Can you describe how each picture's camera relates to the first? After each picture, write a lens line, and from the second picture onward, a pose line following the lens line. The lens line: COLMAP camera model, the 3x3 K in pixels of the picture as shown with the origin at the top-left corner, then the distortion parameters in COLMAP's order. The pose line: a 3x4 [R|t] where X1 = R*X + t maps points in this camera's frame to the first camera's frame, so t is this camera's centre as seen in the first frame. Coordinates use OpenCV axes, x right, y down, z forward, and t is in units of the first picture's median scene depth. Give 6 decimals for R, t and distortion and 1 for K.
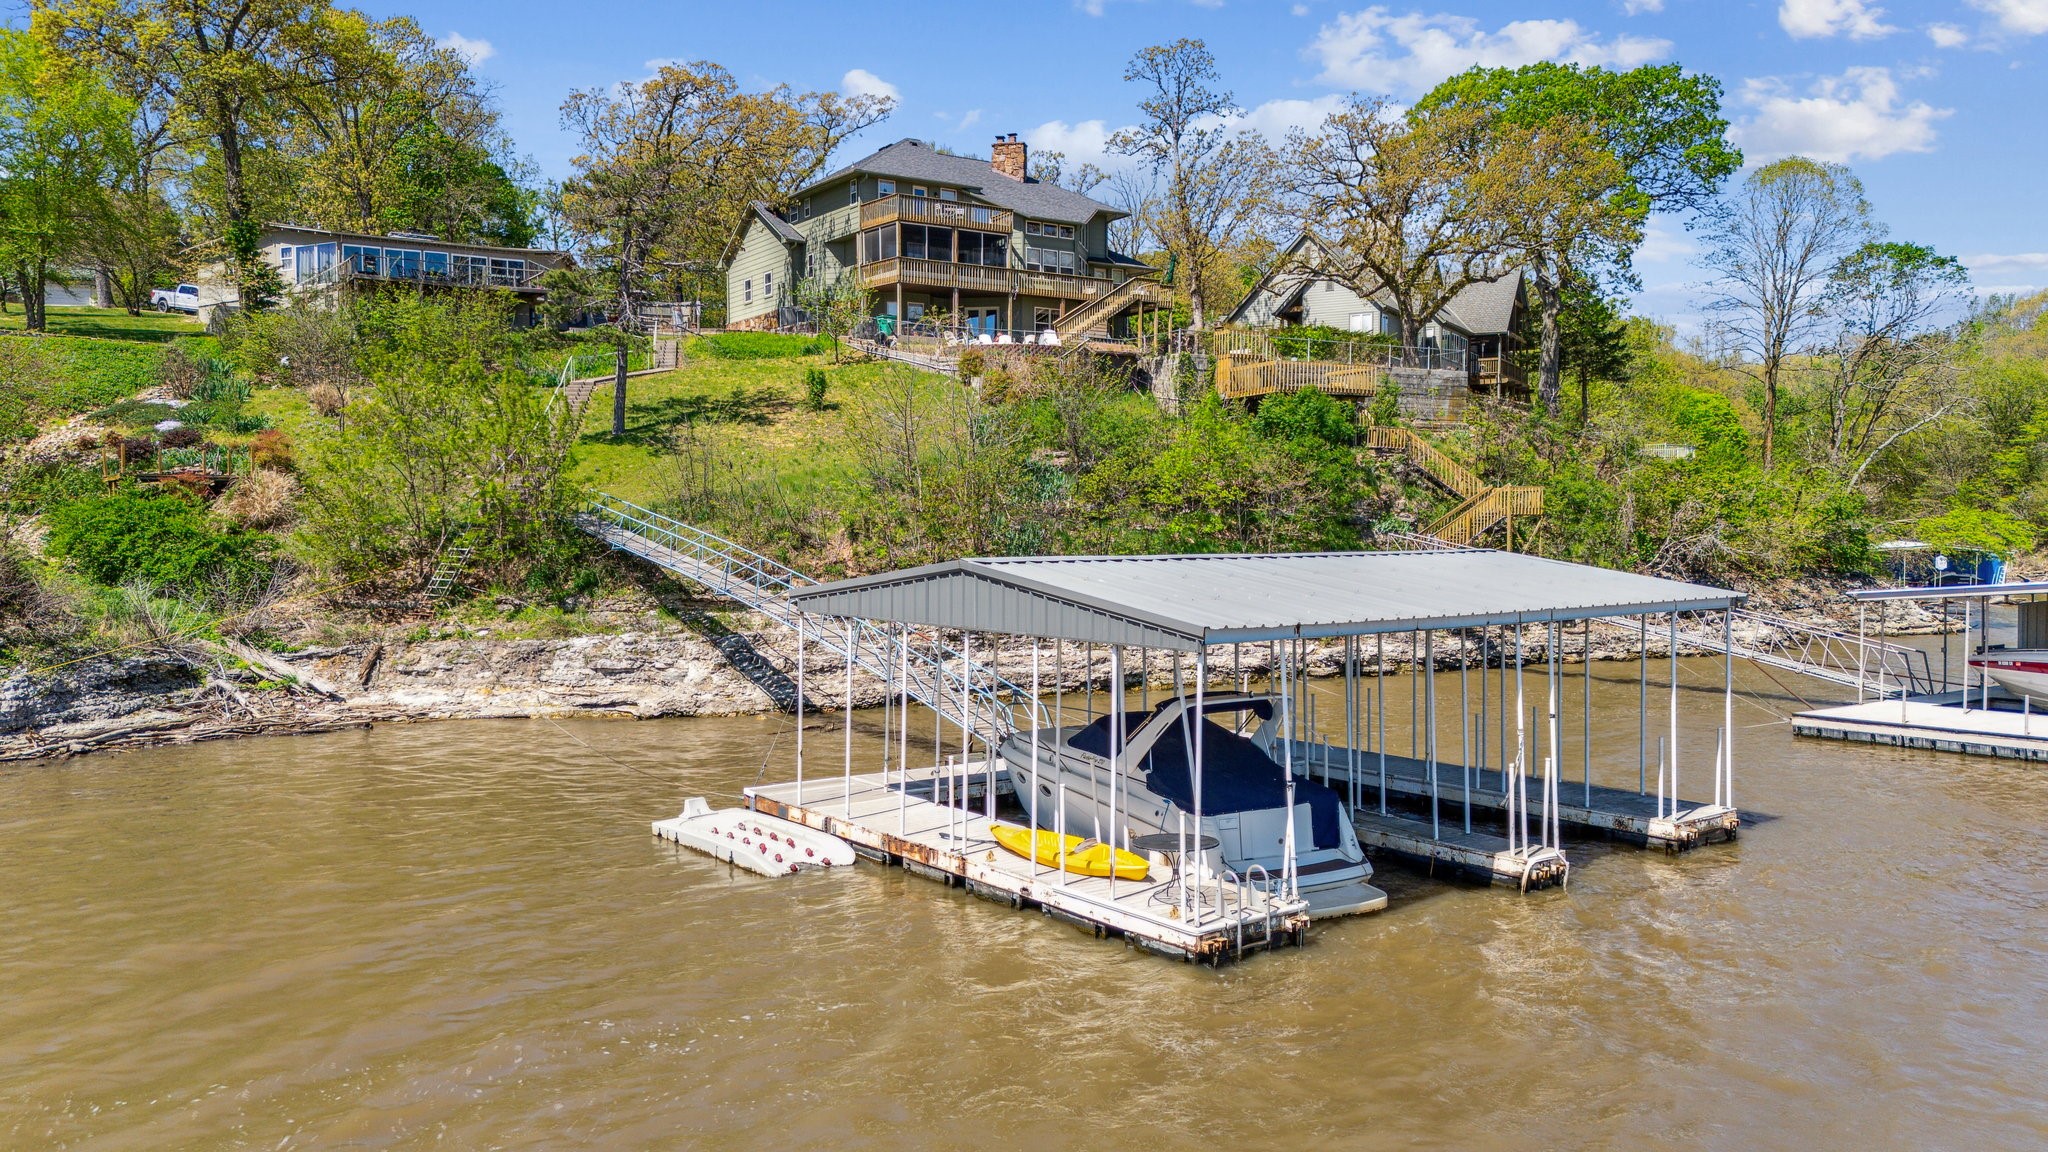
lens RADIAL K [[1488.5, 0, 1018.5], [0, 1488.5, 573.1], [0, 0, 1]] dist [0.086772, -0.092721]
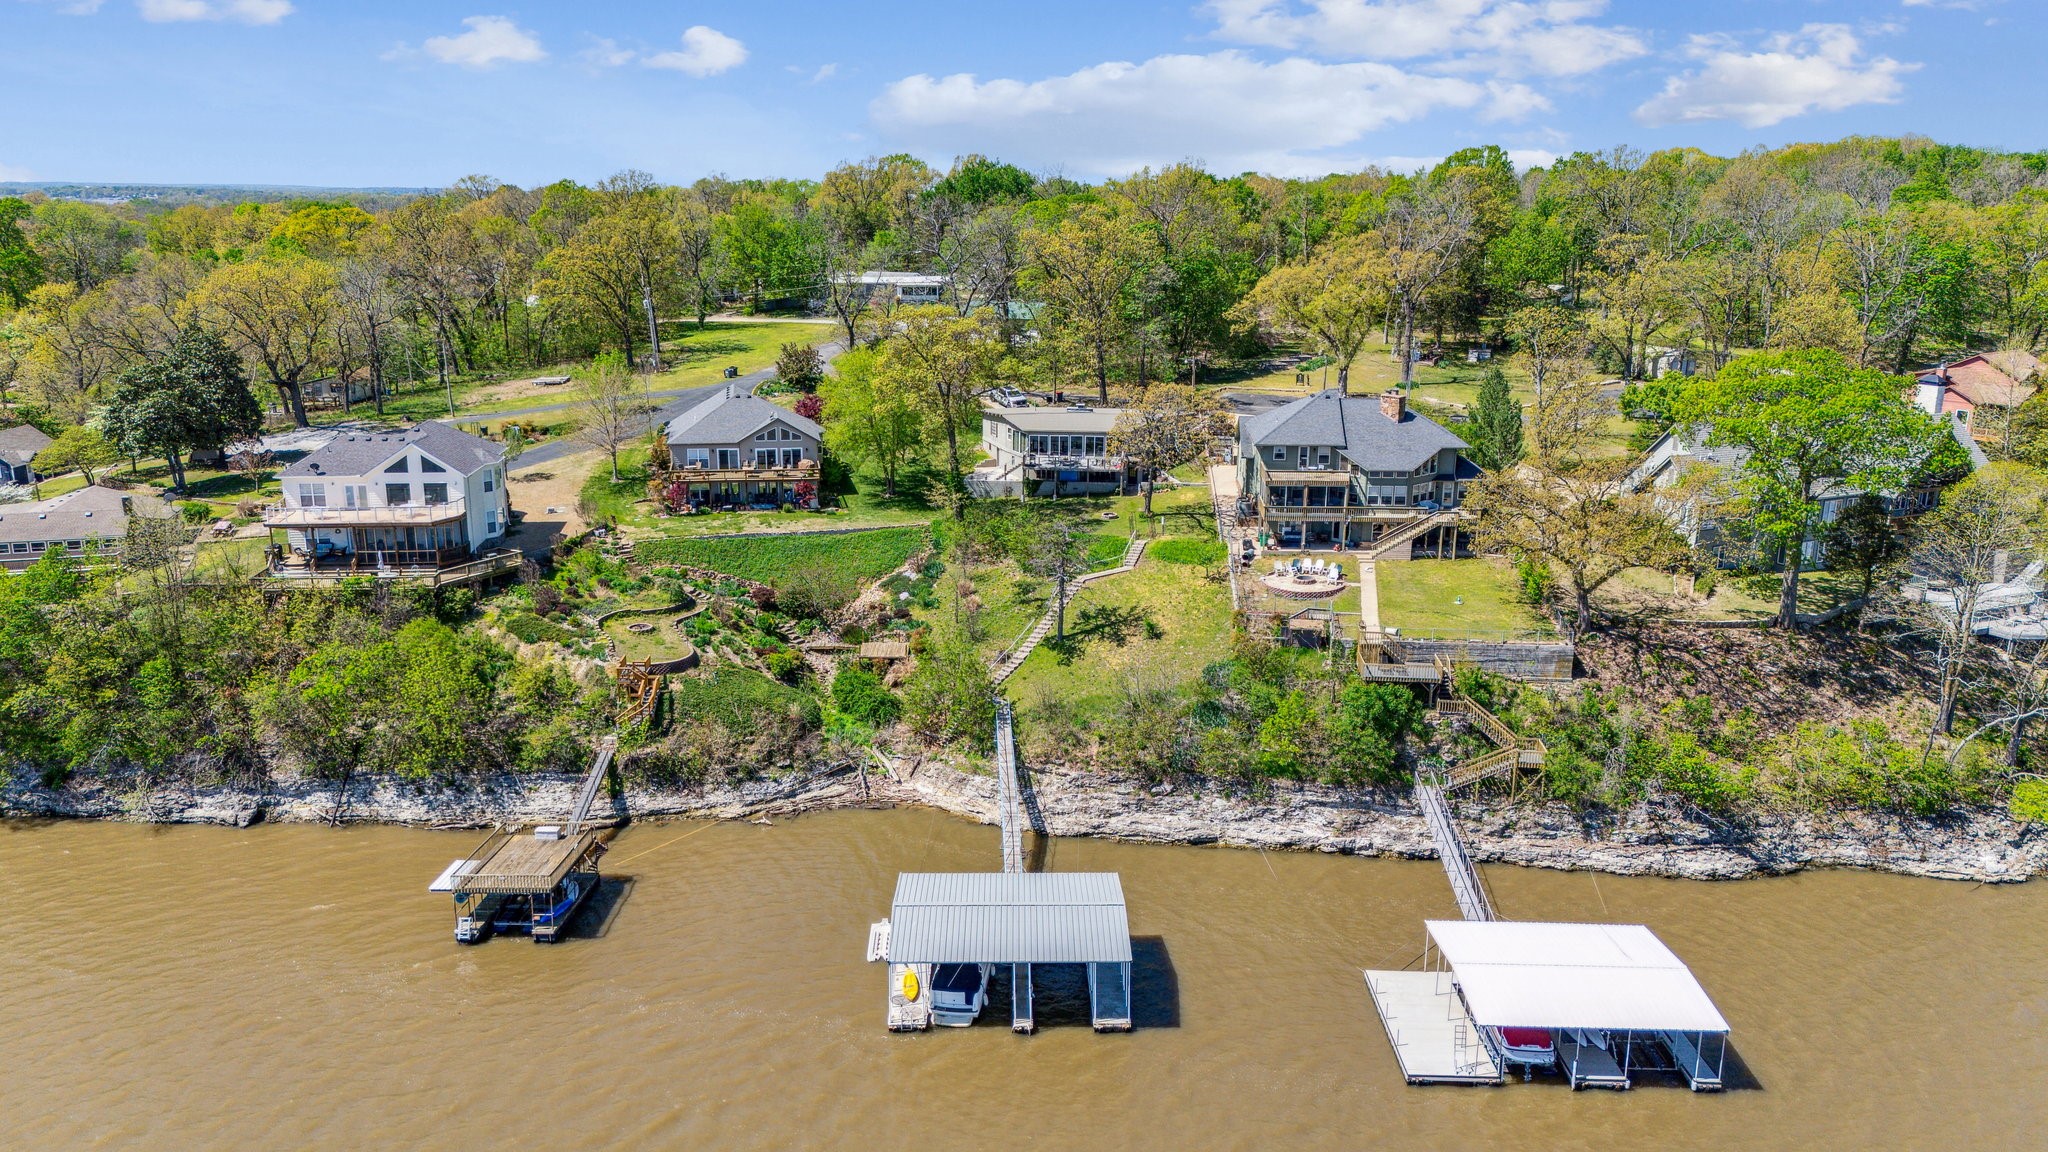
lens RADIAL K [[1410.8, 0, 1024.0], [0, 1410.8, 576.0], [0, 0, 1]] dist [0.079977, -0.071470]
pose [[0.809087, 0.146372, -0.569169, 0.867184], [-0.033248, 0.978337, 0.204333, -0.632238], [0.586748, -0.146400, 0.796426, -0.624639]]
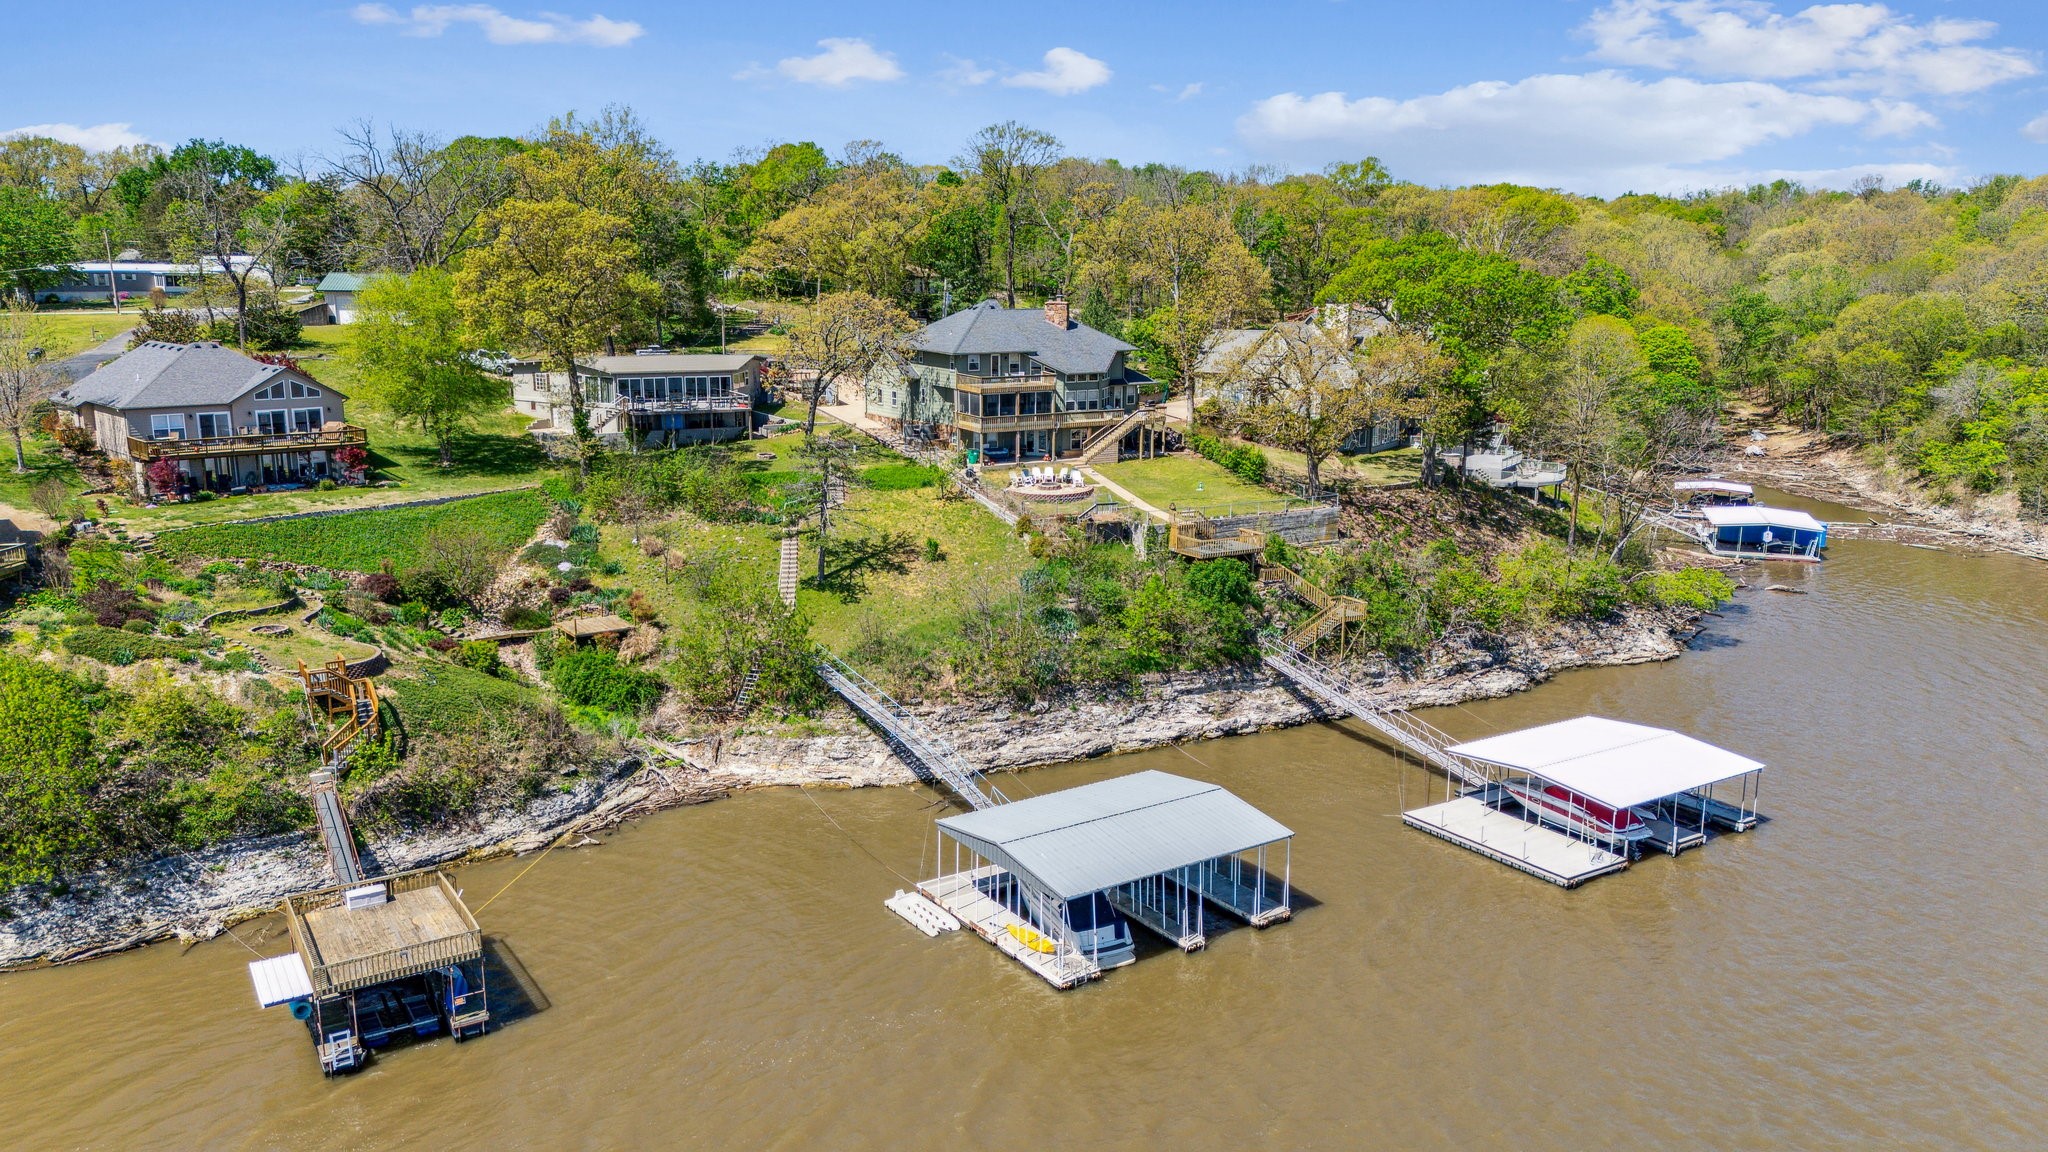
lens RADIAL K [[1426.5, 0, 1008.8], [0, 1426.5, 578.4], [0, 0, 1]] dist [0.124390, -0.160816]
pose [[0.997769, 0.009149, -0.066126, 0.068281], [0.001398, 0.987484, 0.157711, -0.392444], [0.066741, -0.157451, 0.985269, -0.690788]]
